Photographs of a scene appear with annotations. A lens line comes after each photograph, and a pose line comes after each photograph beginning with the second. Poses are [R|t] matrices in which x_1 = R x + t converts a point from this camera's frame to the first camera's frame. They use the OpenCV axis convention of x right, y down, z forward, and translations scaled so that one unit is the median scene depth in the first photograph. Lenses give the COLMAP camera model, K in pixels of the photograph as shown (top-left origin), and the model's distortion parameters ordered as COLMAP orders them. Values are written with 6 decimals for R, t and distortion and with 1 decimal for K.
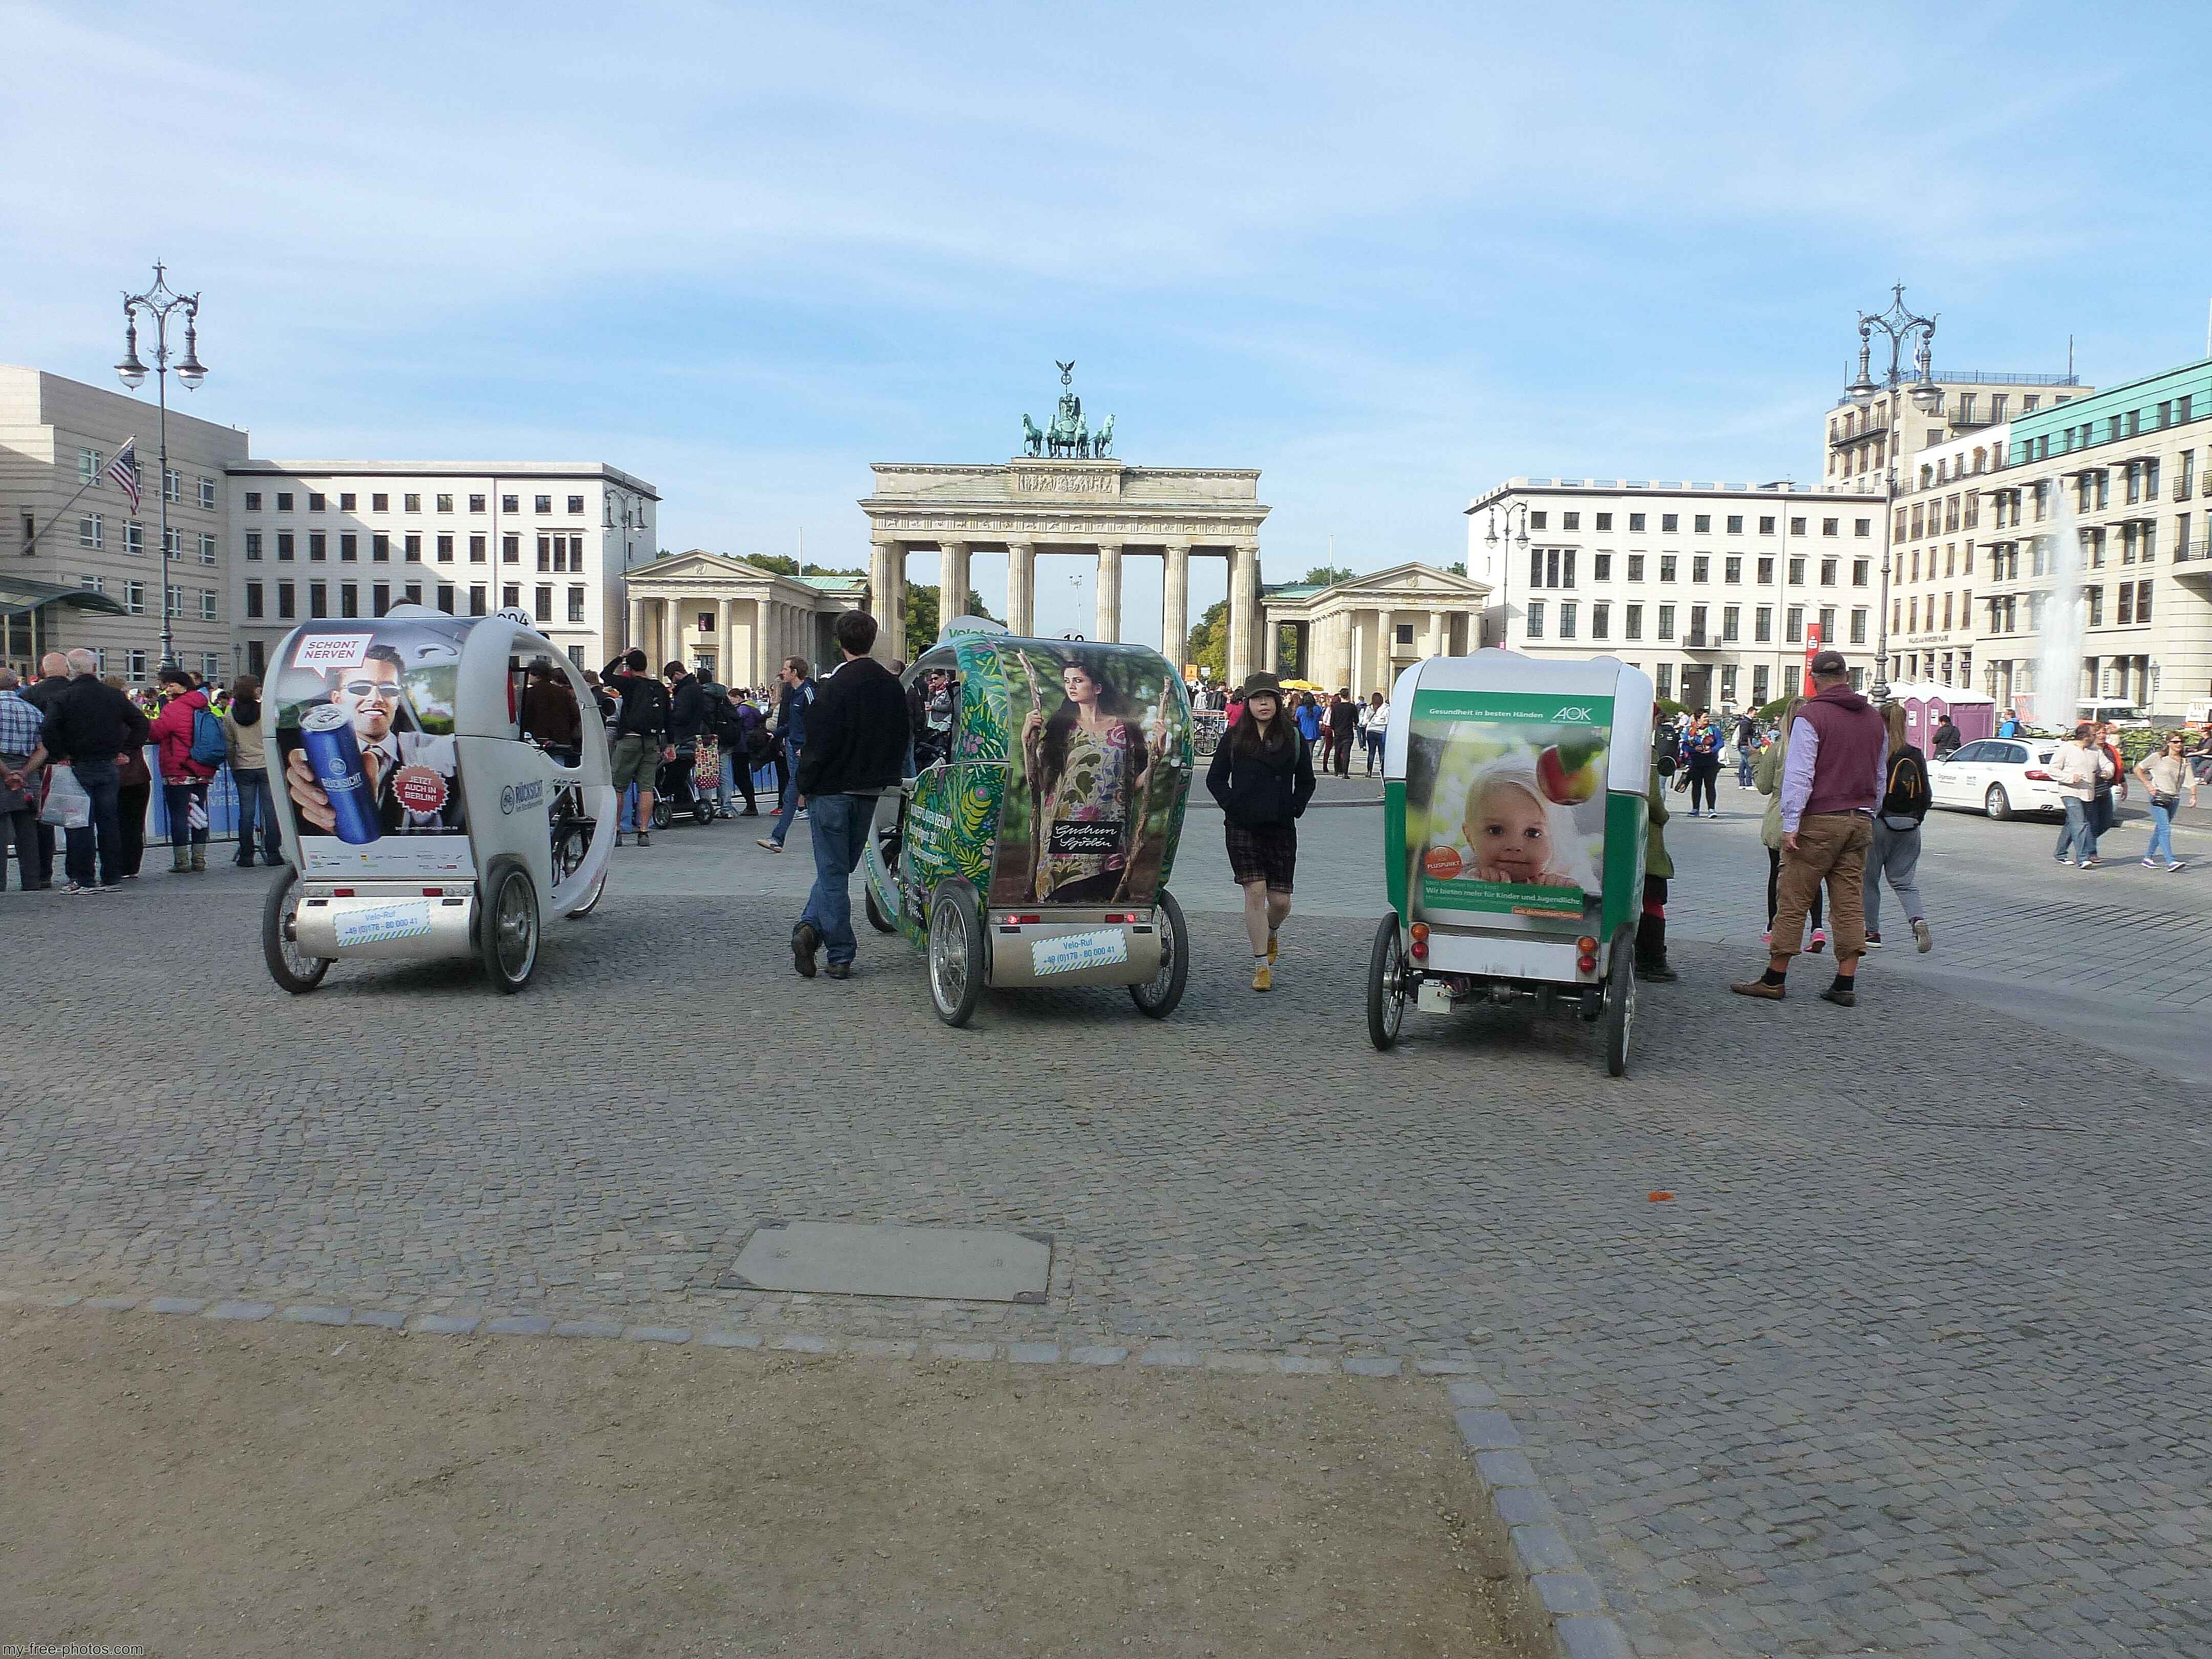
lens RADIAL K [[1619.3, 0, 1097.2], [0, 1619.3, 825.1], [0, 0, 1]] dist [-0.064583, 0.024745]
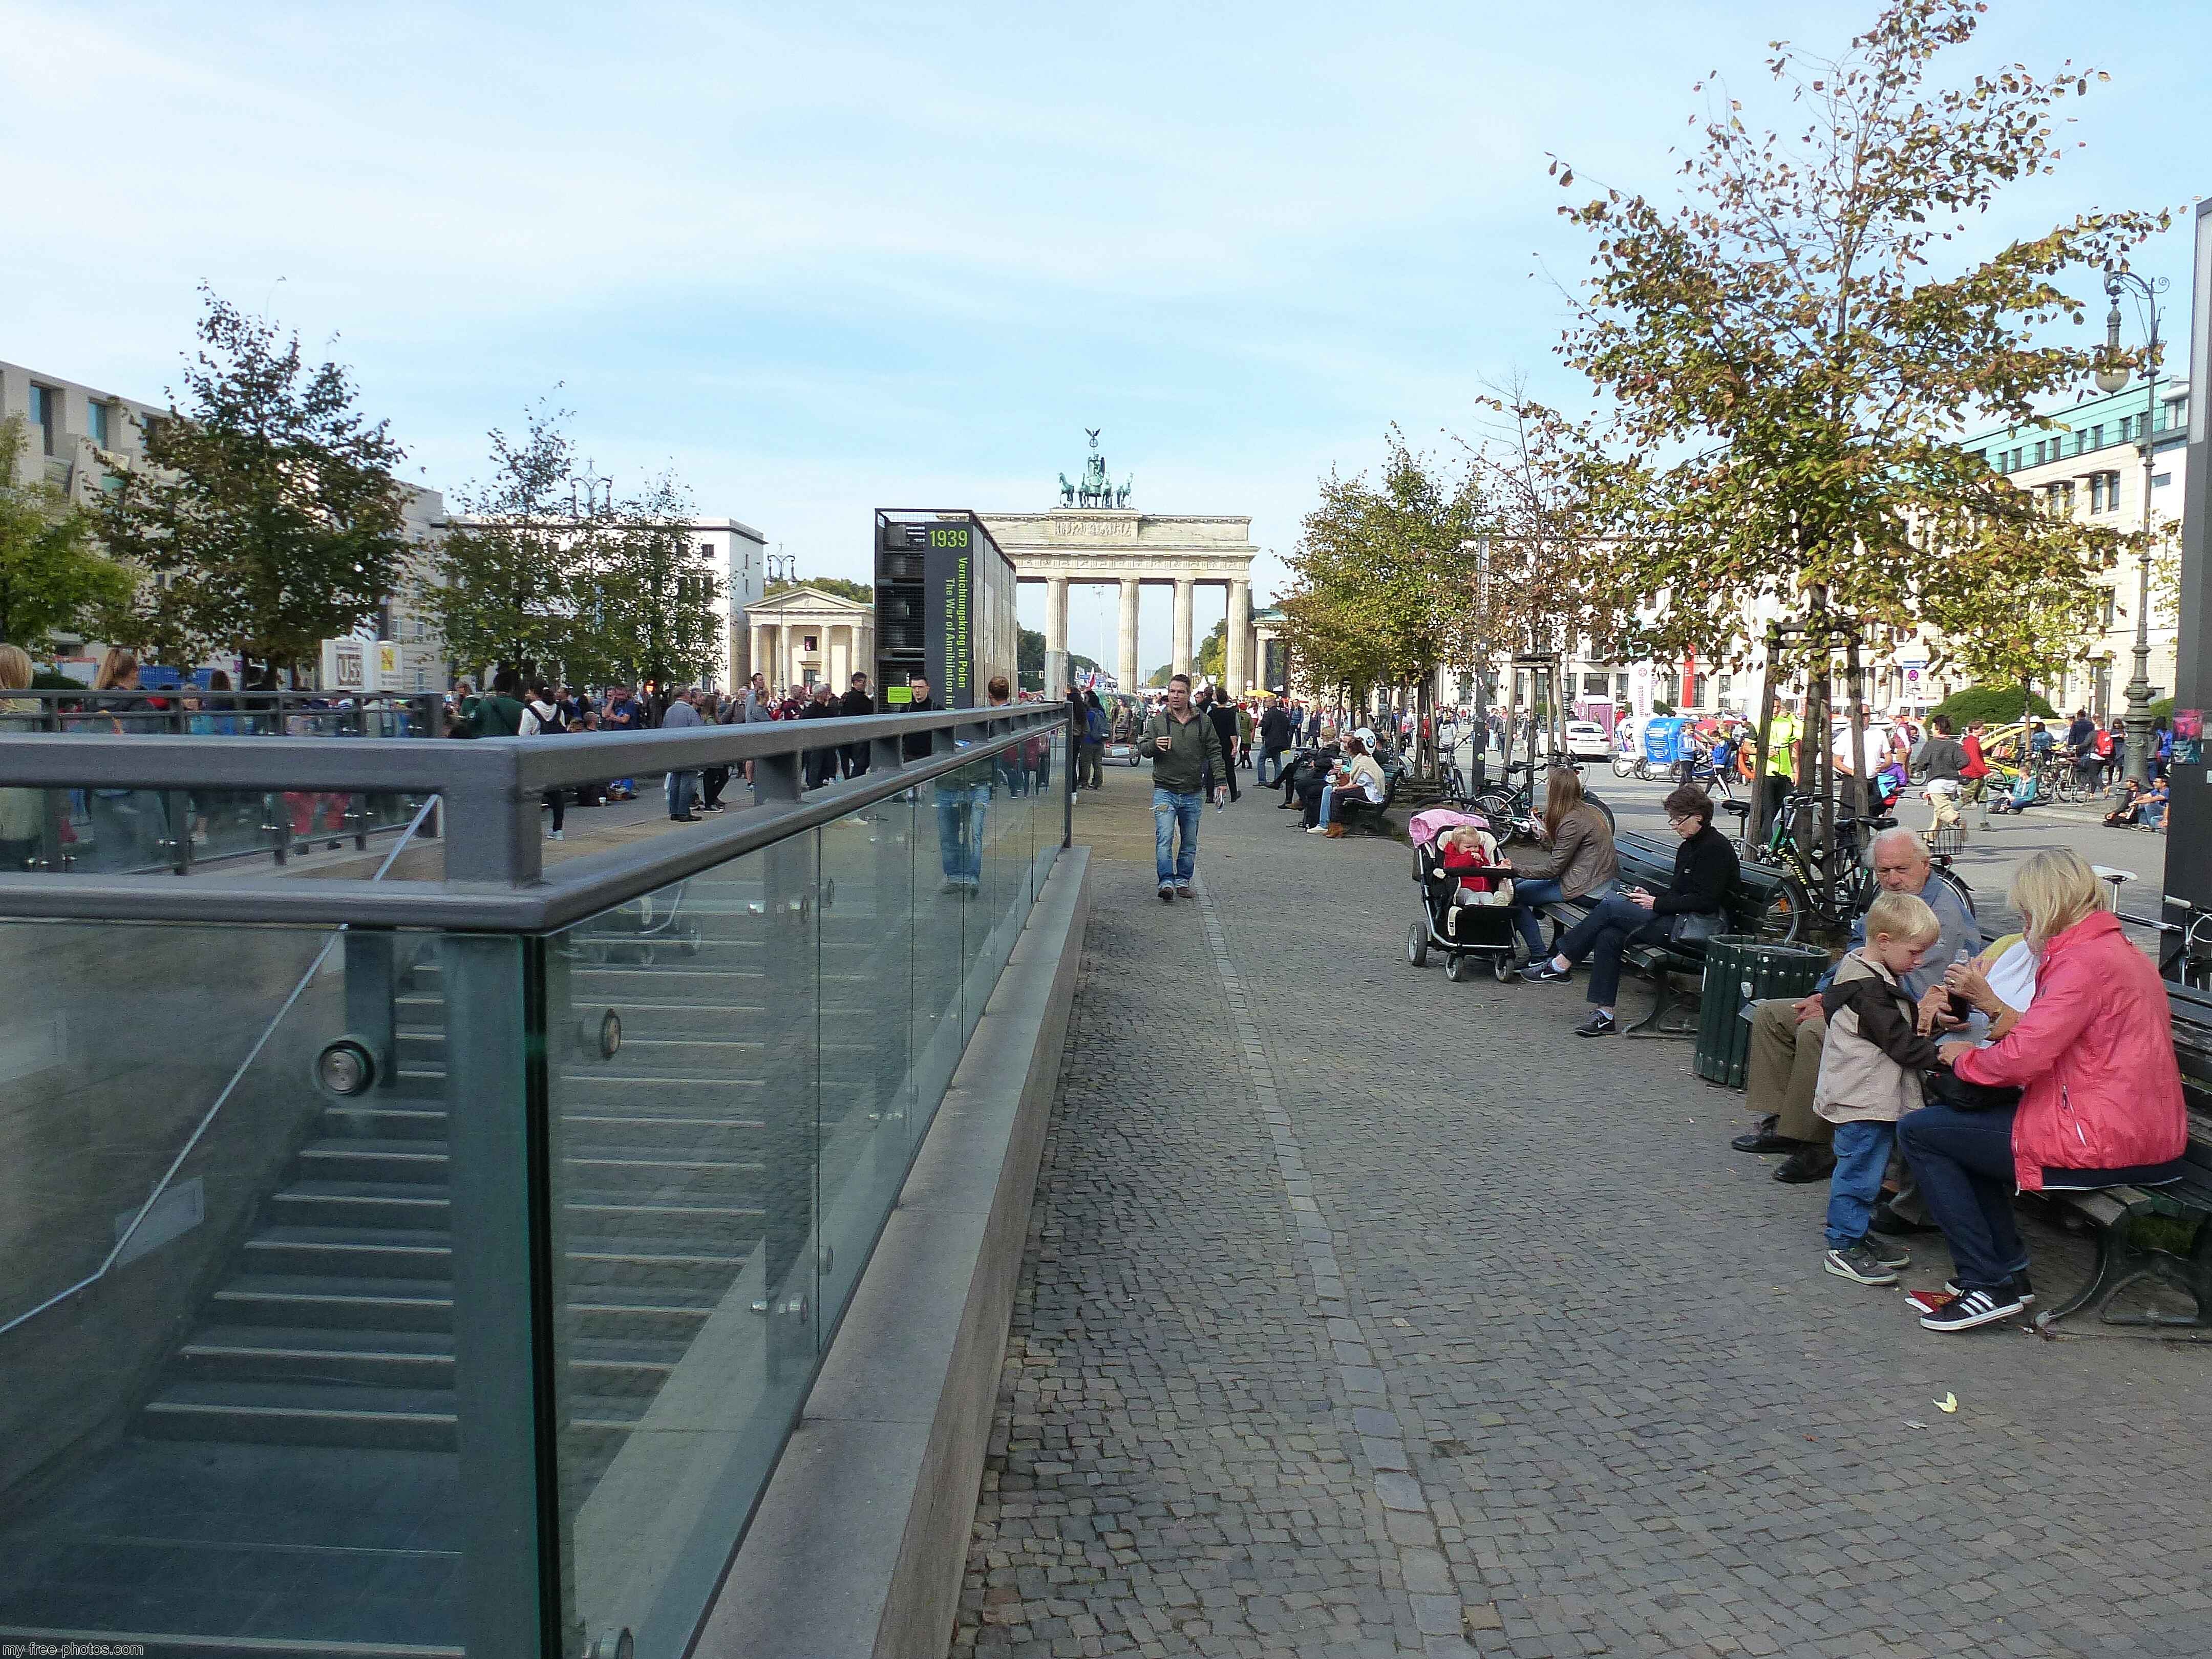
lens RADIAL K [[1569.2, 0, 1106.0], [0, 1569.2, 829.5], [0, 0, 1]] dist [-0.031979, 0.000212]
pose [[0.999962, -0.002881, -0.008270, -0.001080], [0.002905, 0.999992, 0.002842, 0.021440], [0.008261, -0.002866, 0.999962, -0.280782]]
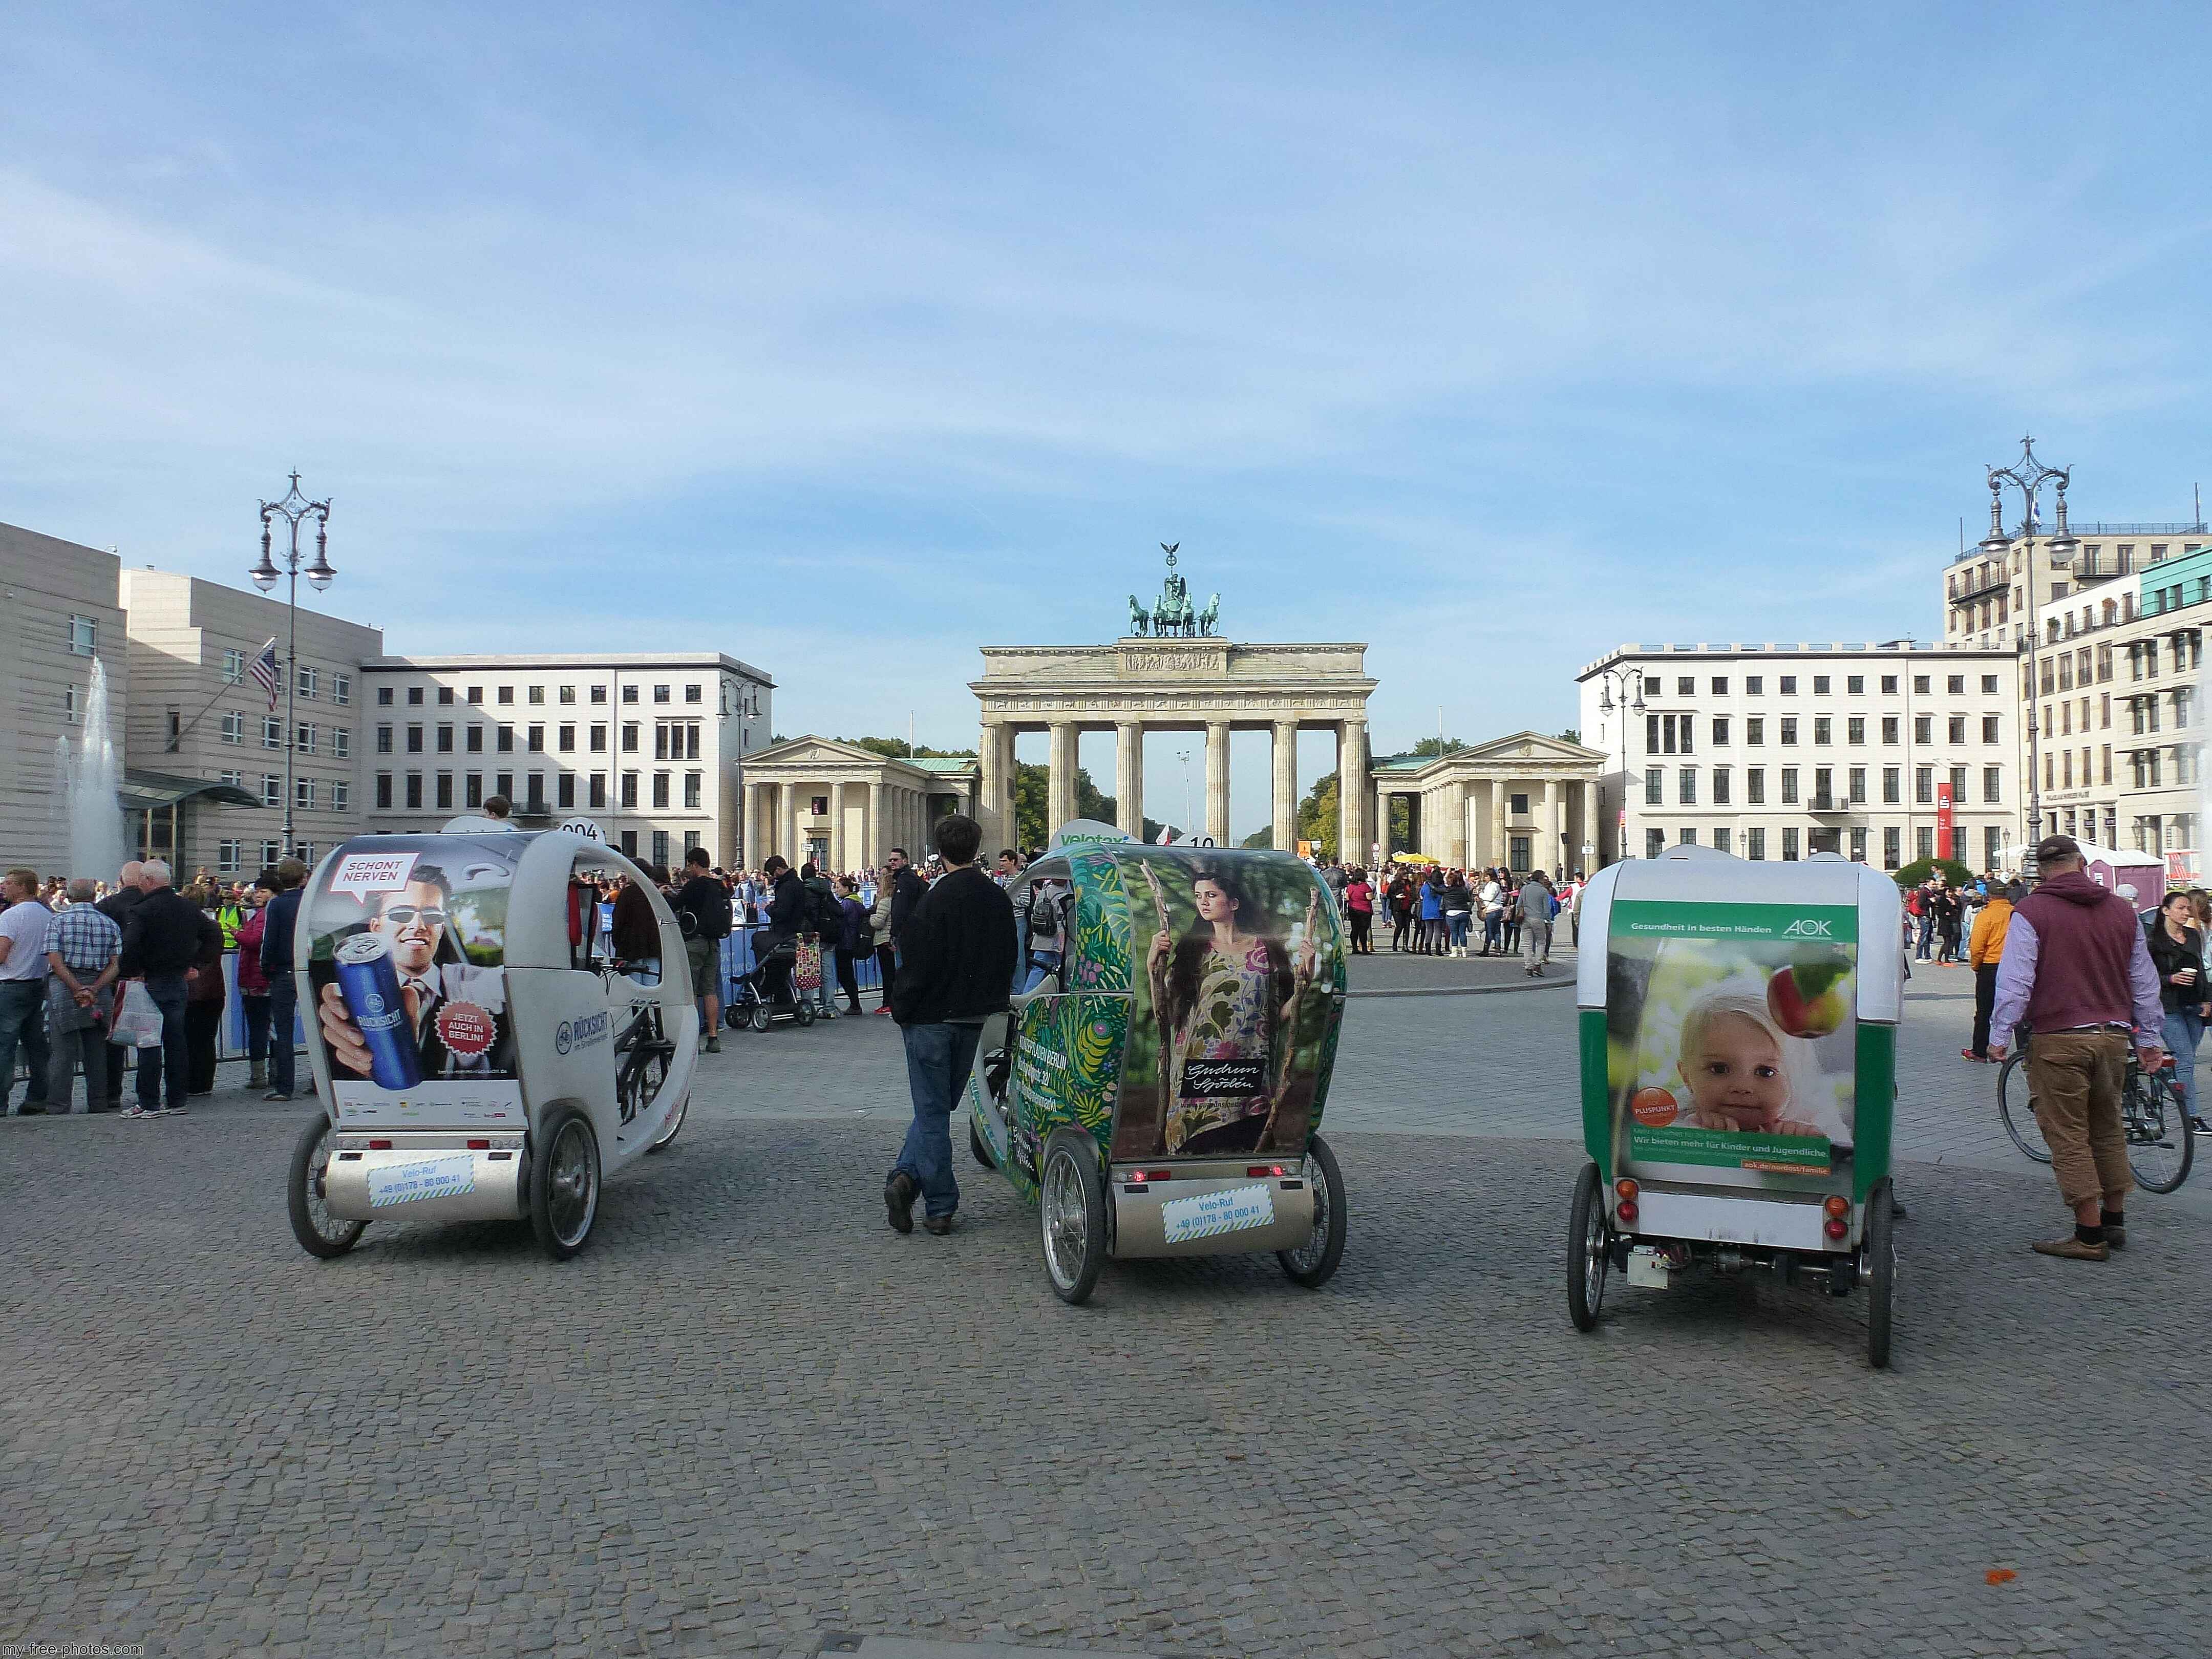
lens RADIAL K [[1619.3, 0, 1097.2], [0, 1619.3, 825.1], [0, 0, 1]] dist [-0.064583, 0.024745]
pose [[0.997561, -0.019130, -0.067121, -0.000910], [0.011772, 0.994043, -0.108347, -0.002215], [0.068794, 0.107293, 0.991845, 0.008948]]
